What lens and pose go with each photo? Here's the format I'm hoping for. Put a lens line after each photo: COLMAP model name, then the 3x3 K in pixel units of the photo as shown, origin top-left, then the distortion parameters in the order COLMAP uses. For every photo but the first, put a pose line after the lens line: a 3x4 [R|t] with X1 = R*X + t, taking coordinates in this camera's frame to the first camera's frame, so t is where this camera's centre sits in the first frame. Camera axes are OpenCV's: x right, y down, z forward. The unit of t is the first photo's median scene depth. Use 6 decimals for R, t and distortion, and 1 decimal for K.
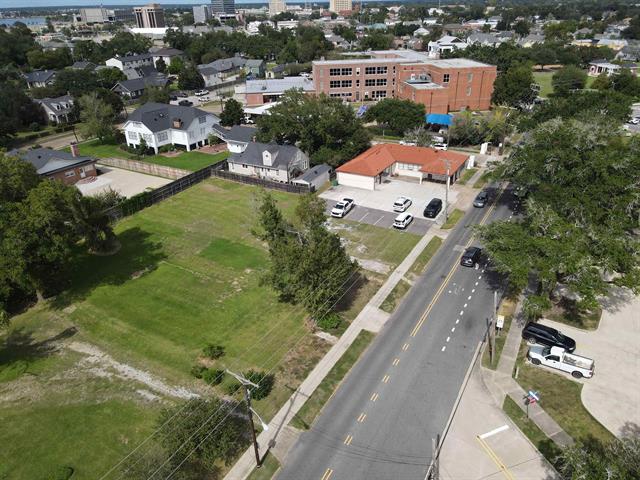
lens RADIAL K [[468.7, 0, 320.9], [0, 468.7, 237.2], [0, 0, 1]] dist [0.008188, 0.016102]
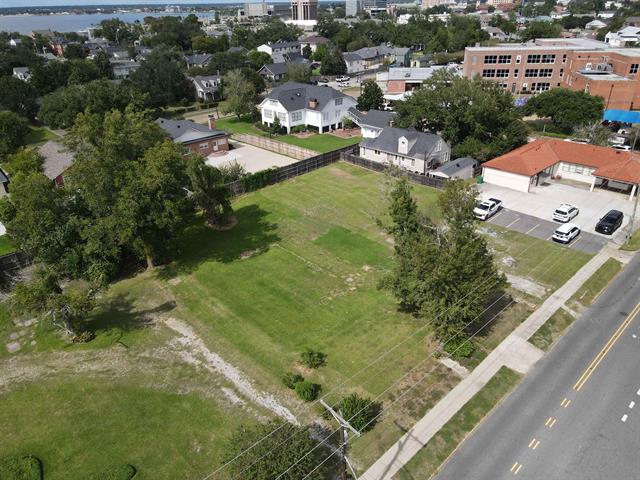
lens RADIAL K [[468.7, 0, 320.7], [0, 468.7, 236.9], [0, 0, 1]] dist [0.008188, 0.016102]
pose [[0.958764, 0.126862, -0.254319, -0.018233], [-0.125468, 0.991859, 0.021766, 0.005682], [0.255009, 0.011040, 0.966876, 0.114093]]
